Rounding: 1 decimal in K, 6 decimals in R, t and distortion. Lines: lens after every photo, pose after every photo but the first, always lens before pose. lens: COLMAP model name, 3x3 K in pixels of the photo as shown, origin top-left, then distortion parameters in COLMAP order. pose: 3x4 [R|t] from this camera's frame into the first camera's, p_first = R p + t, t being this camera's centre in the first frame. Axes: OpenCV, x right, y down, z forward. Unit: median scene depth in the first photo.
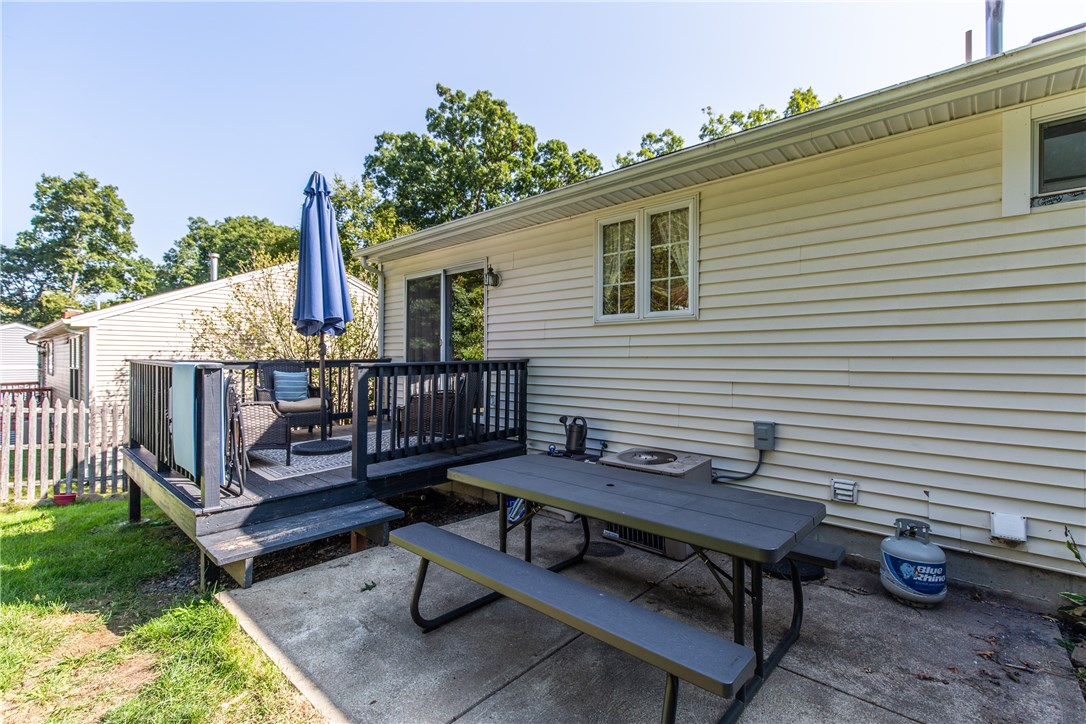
lens RADIAL K [[483.0, 0, 543.4], [0, 483.0, 359.5], [0, 0, 1]] dist [0.004638, -0.000419]
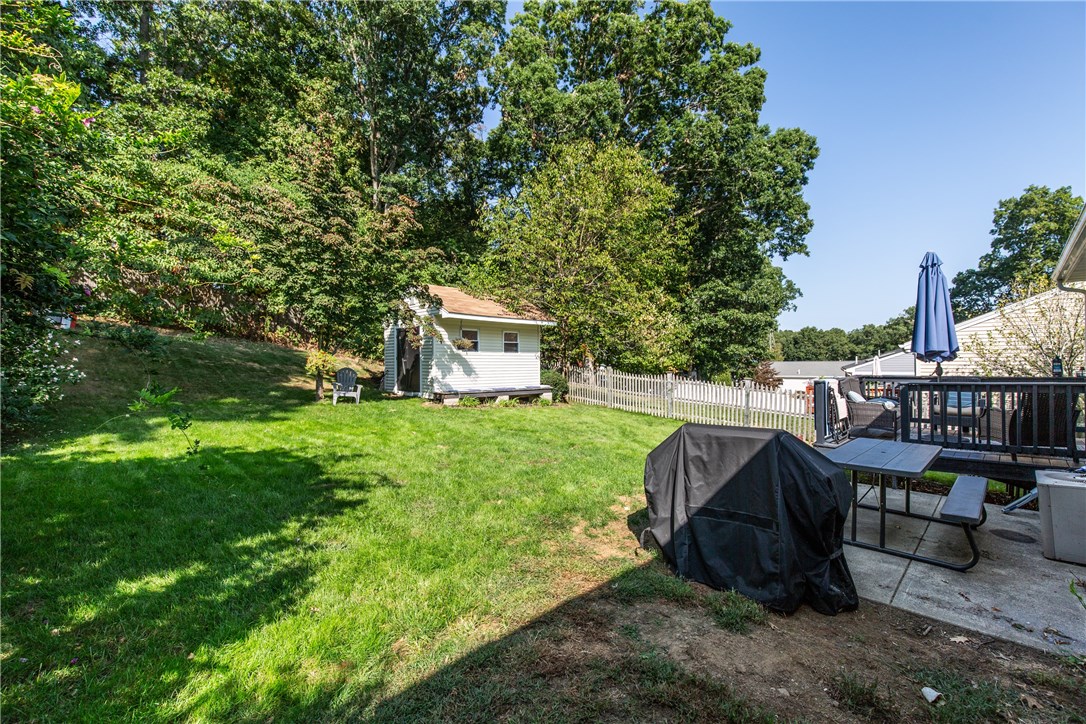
lens RADIAL K [[483.0, 0, 547.9], [0, 483.0, 363.0], [0, 0, 1]] dist [0.004638, -0.000419]
pose [[-0.031163, -0.005078, -0.999501, 0.126580], [0.006904, 0.999962, -0.005295, -0.005741], [0.999490, -0.007065, -0.031127, -0.016259]]
